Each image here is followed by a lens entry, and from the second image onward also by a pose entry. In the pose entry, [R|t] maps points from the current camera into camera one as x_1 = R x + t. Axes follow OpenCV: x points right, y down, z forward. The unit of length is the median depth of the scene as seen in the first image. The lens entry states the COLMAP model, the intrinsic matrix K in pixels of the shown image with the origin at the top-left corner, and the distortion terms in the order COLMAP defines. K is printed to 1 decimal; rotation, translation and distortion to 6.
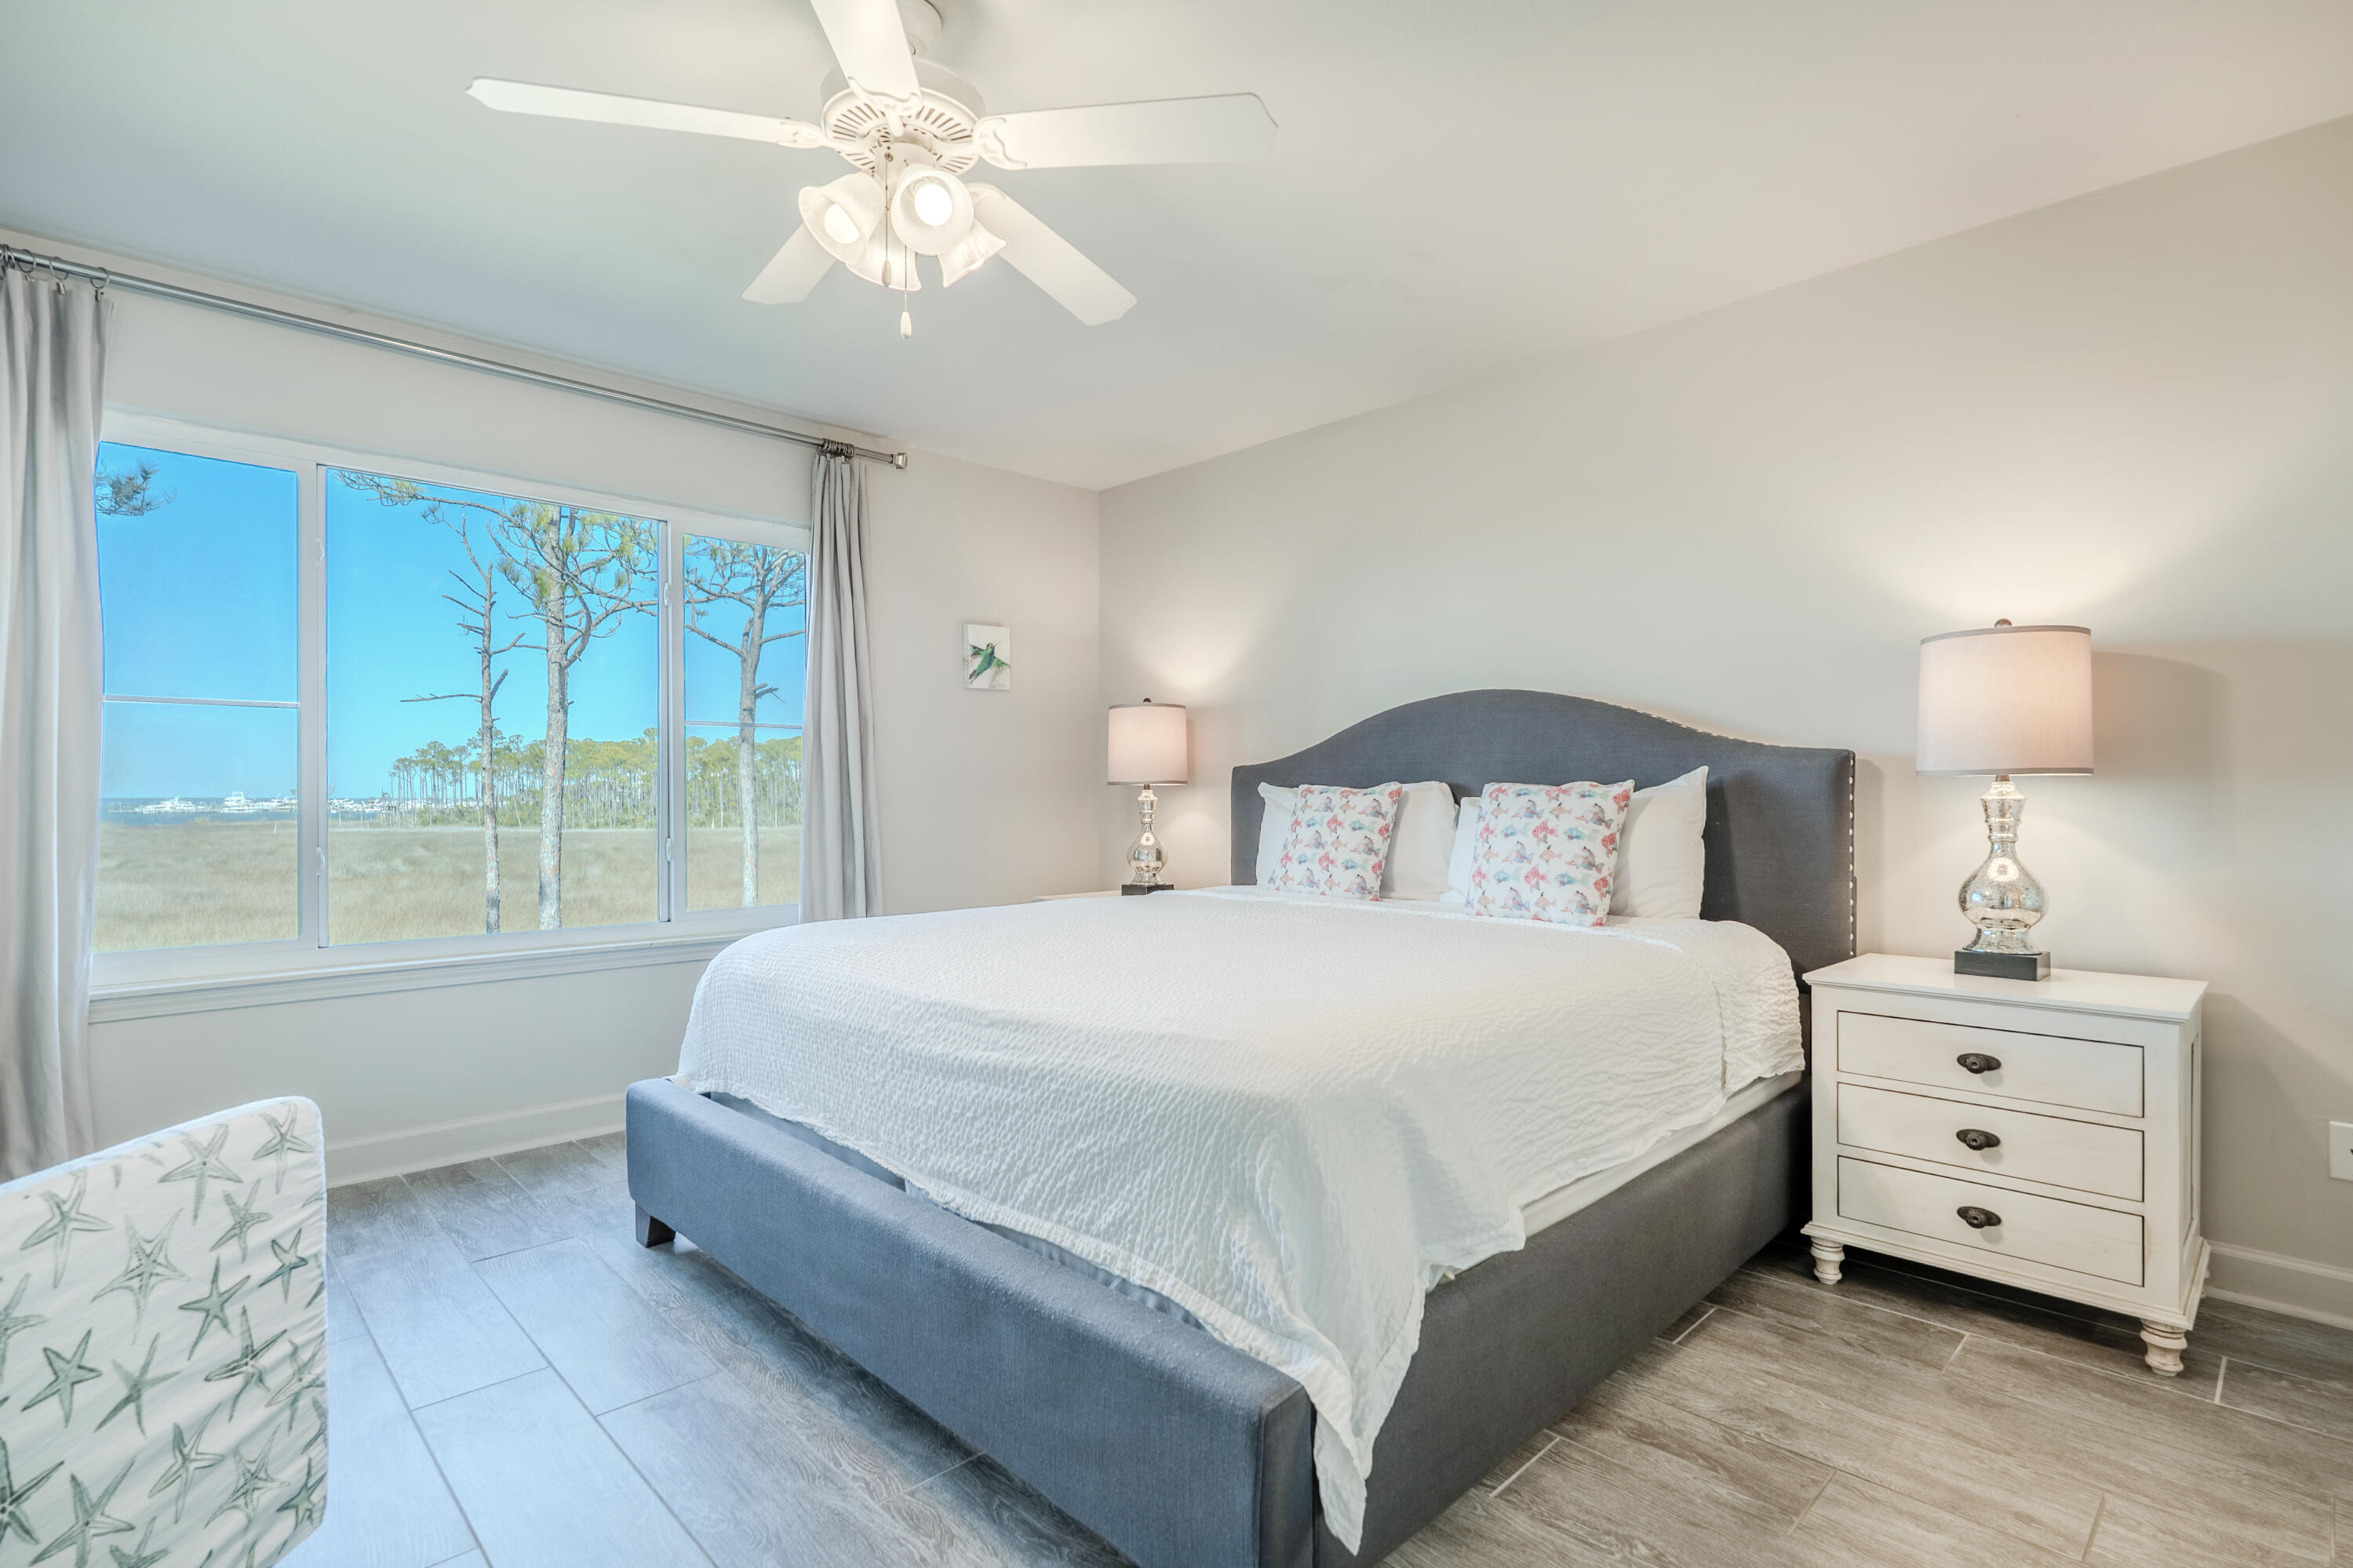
lens RADIAL K [[1122.4, 0, 1170.7], [0, 1122.4, 794.8], [0, 0, 1]] dist [0.000535, 0.001394]
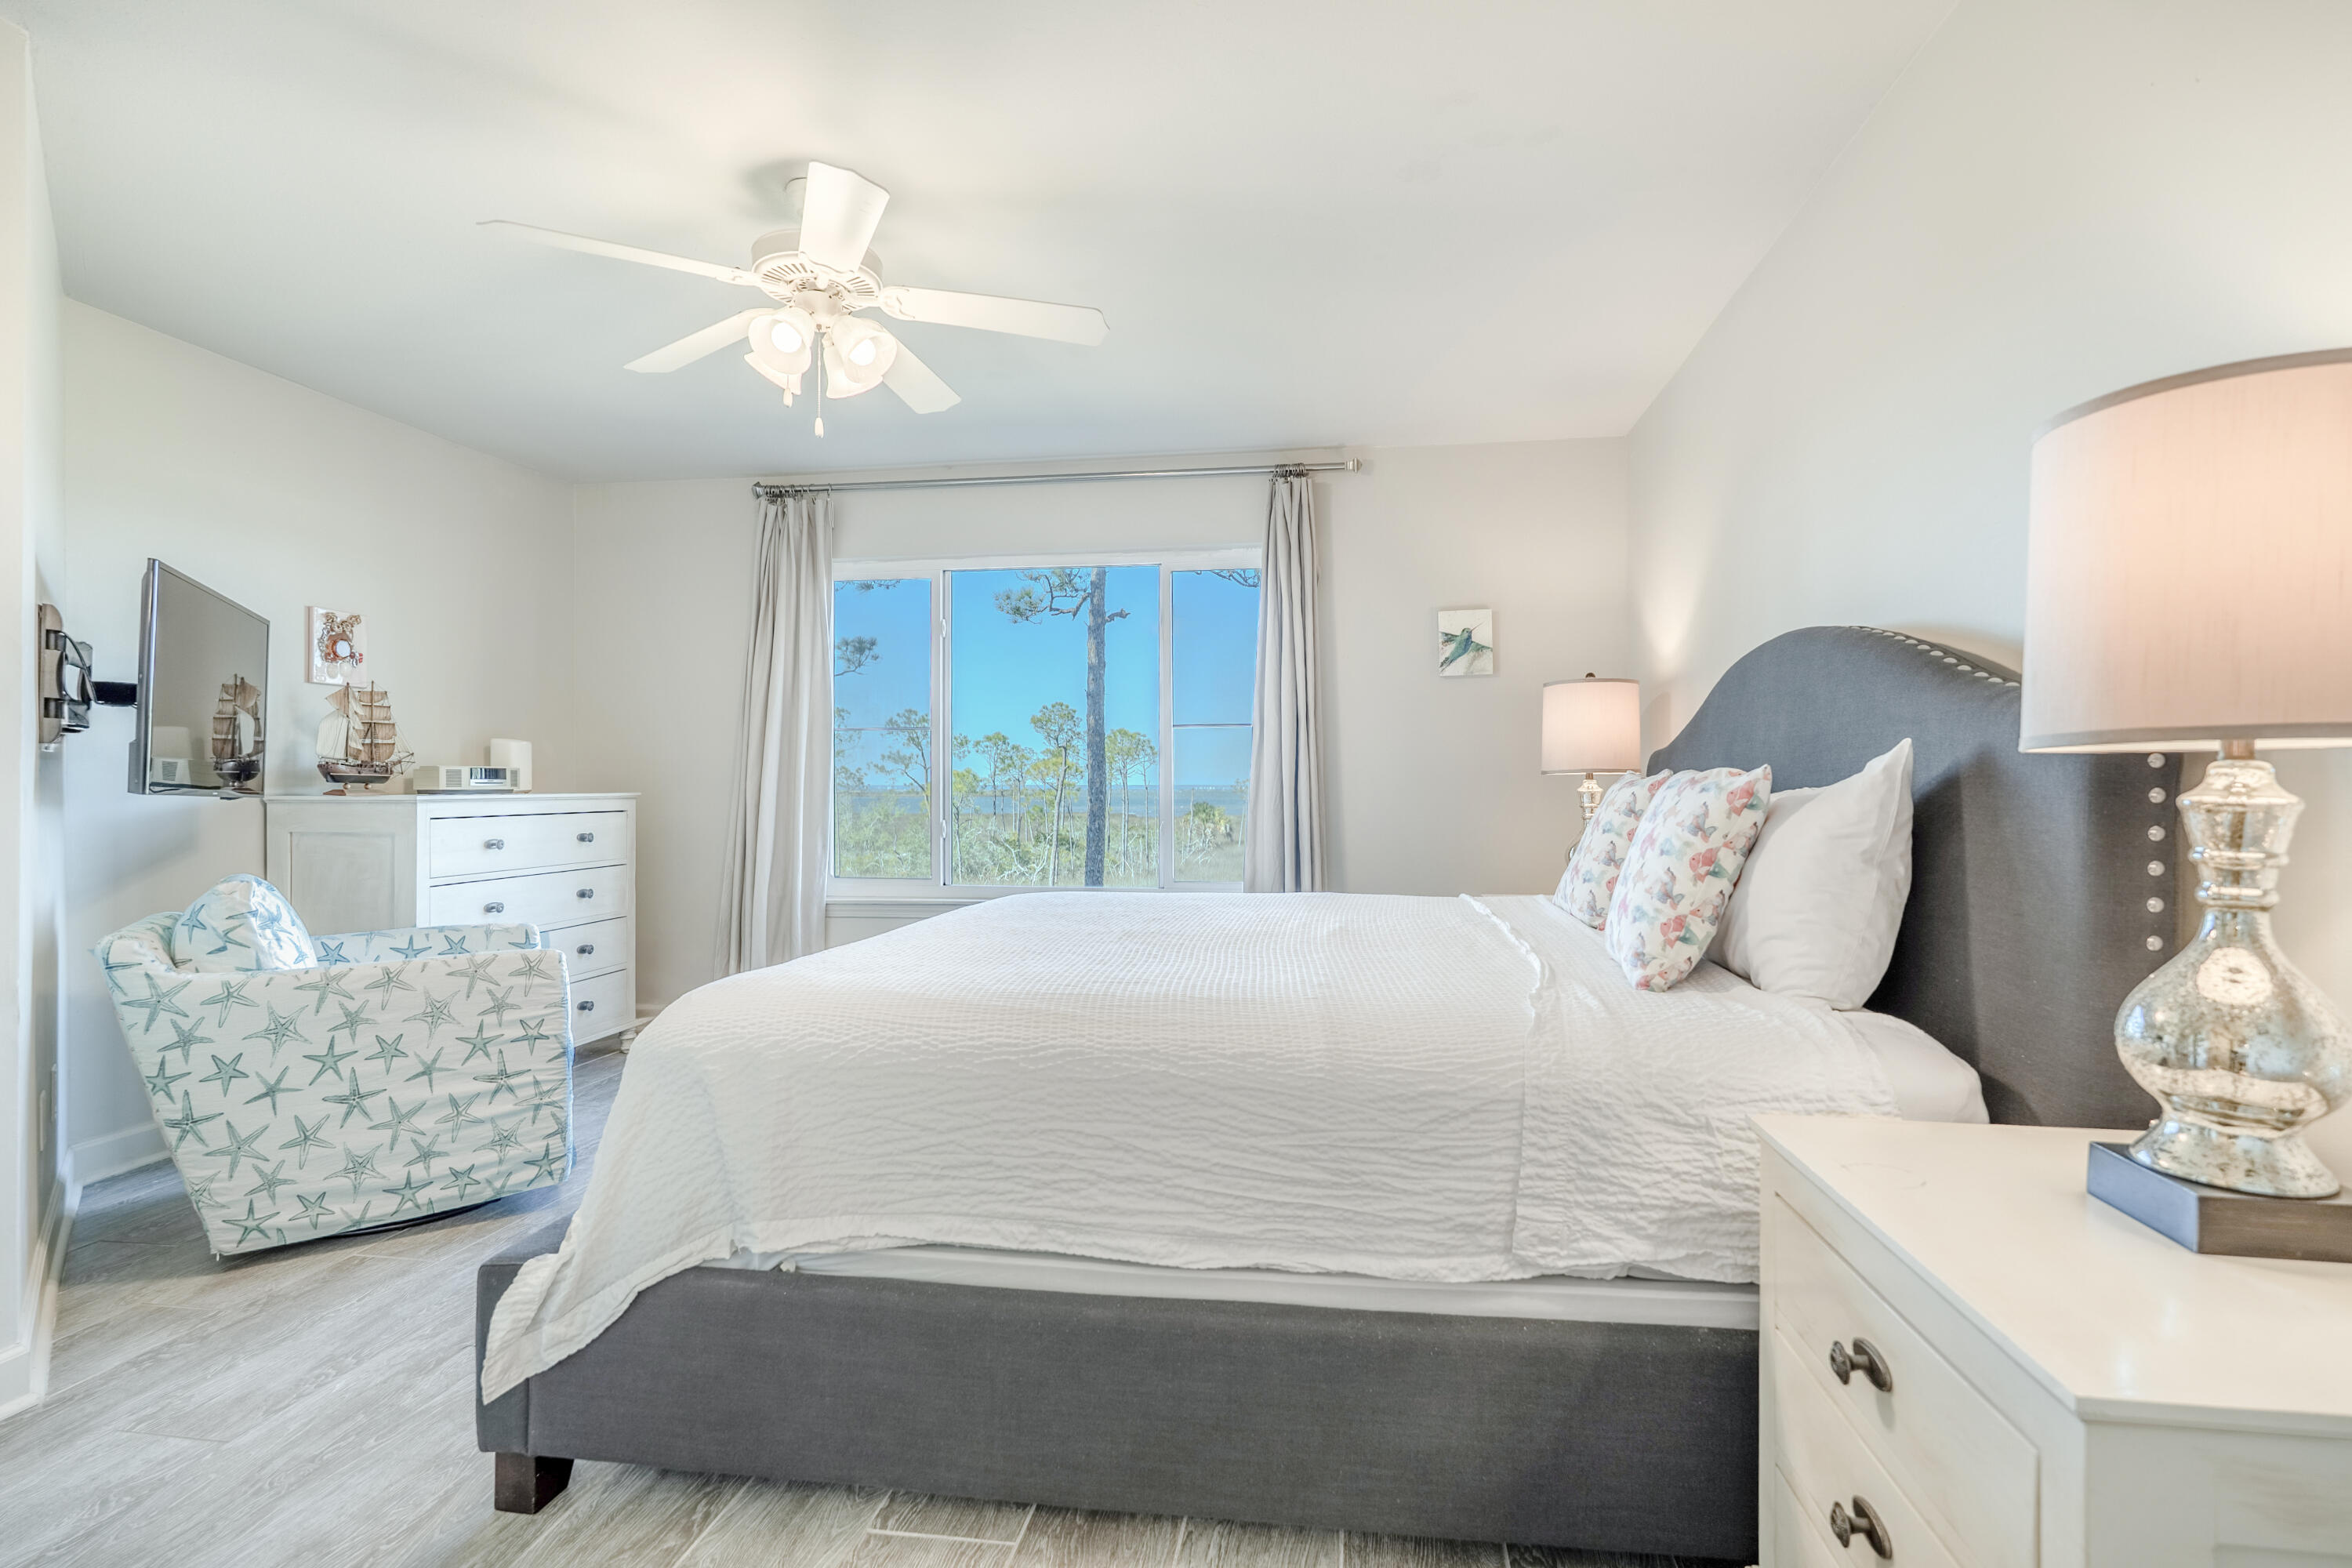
lens RADIAL K [[1075.1, 0, 1177.0], [0, 1075.1, 789.9], [0, 0, 1]] dist [-0.000742, 0.000267]
pose [[0.619547, 0.004999, -0.784944, 0.809050], [0.000641, 0.999976, 0.006875, -0.004445], [0.784960, -0.004763, 0.619529, 0.454166]]
